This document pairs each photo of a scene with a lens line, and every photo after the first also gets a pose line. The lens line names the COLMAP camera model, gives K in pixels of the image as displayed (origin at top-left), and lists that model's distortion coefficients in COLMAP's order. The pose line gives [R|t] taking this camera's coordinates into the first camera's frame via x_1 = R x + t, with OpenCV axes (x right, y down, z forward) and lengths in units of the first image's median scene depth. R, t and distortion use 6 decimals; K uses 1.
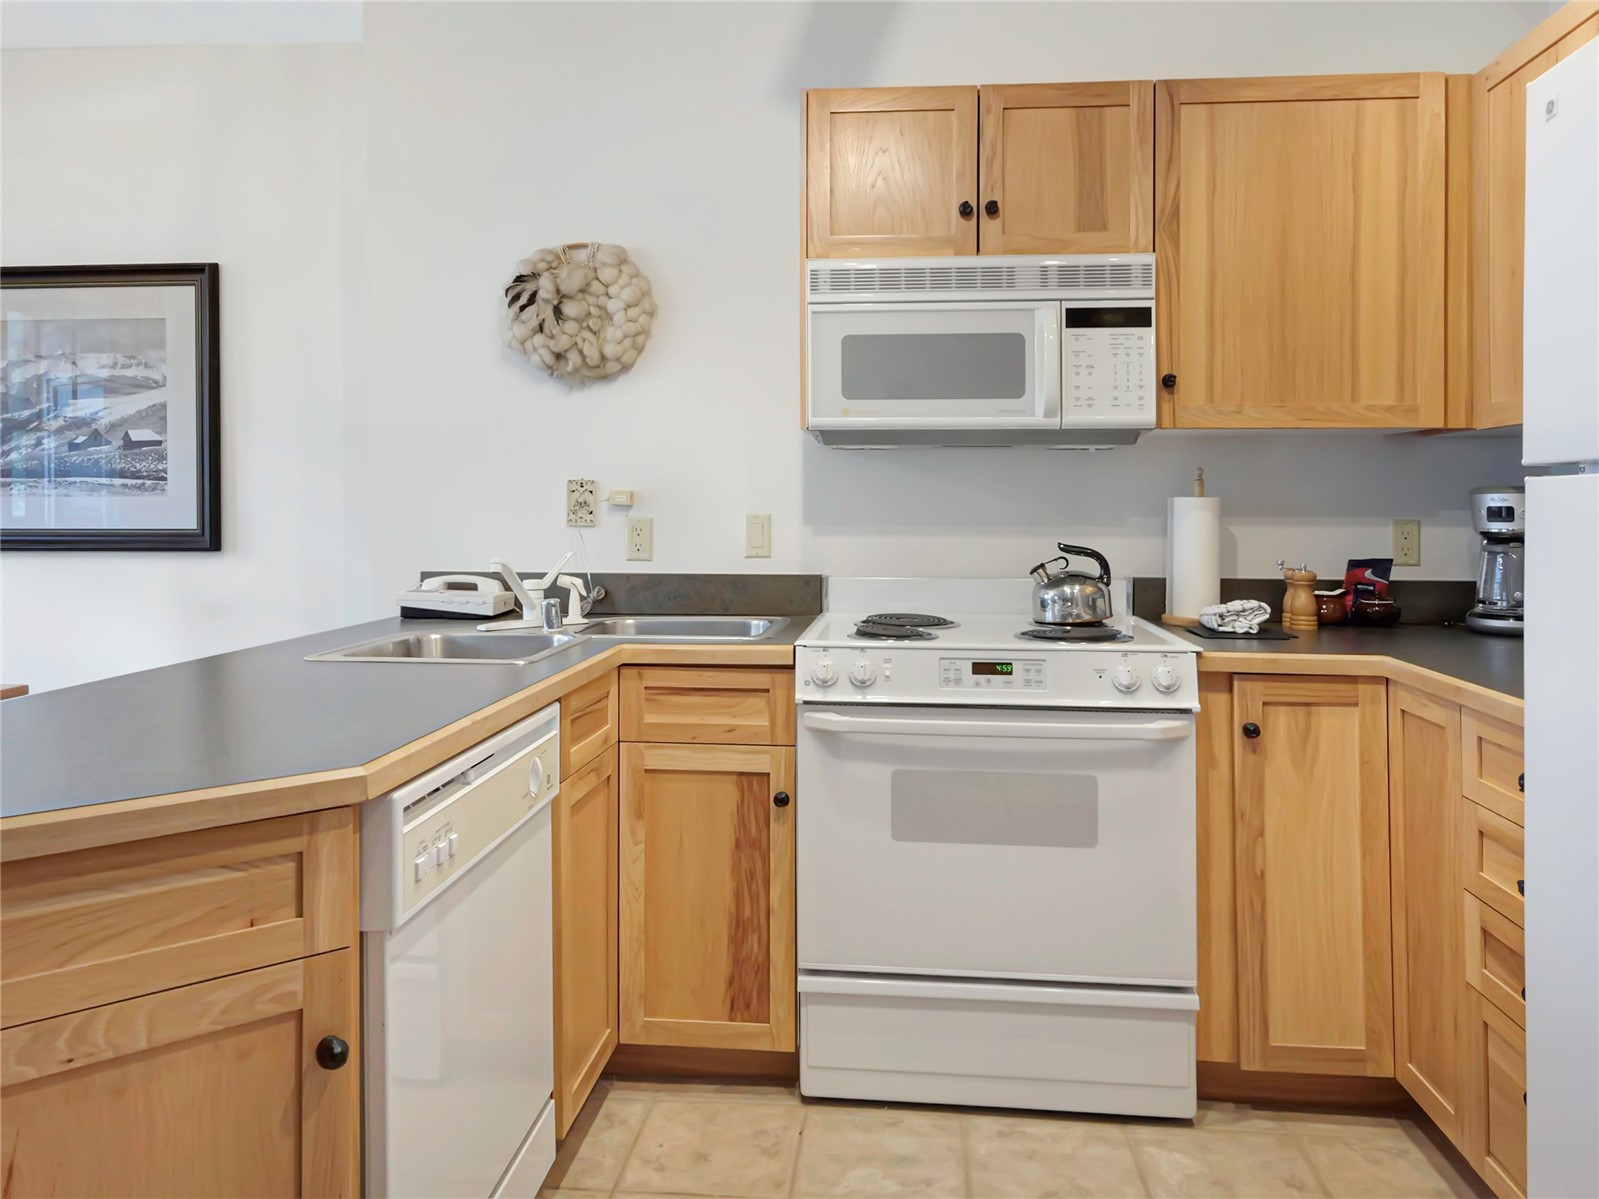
lens RADIAL K [[1135.9, 0, 798.7], [0, 1135.9, 506.2], [0, 0, 1]] dist [0.002474, -0.000439]
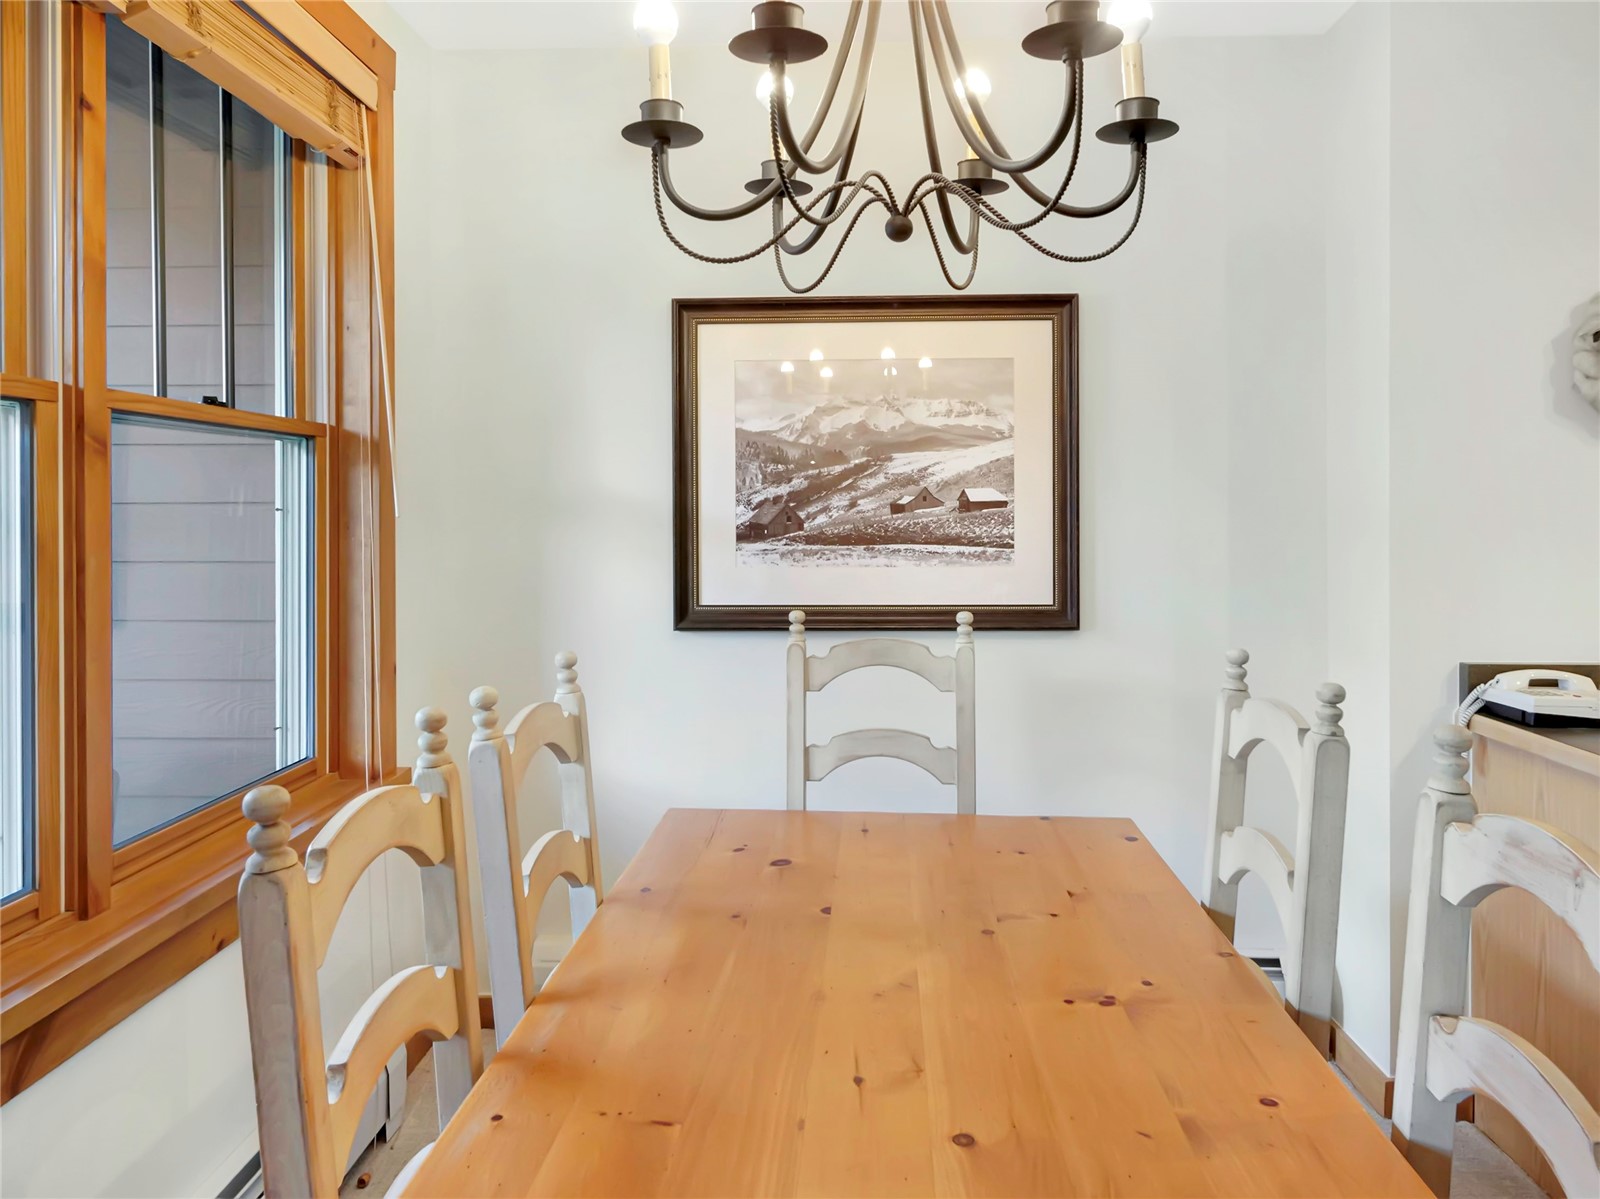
lens RADIAL K [[1136.6, 0, 799.2], [0, 1136.6, 506.1], [0, 0, 1]] dist [0.002474, -0.000439]
pose [[0.998394, -0.005221, 0.056410, -0.763973], [0.005351, 0.999983, -0.002157, -0.052932], [-0.056397, 0.002456, 0.998405, 0.156430]]
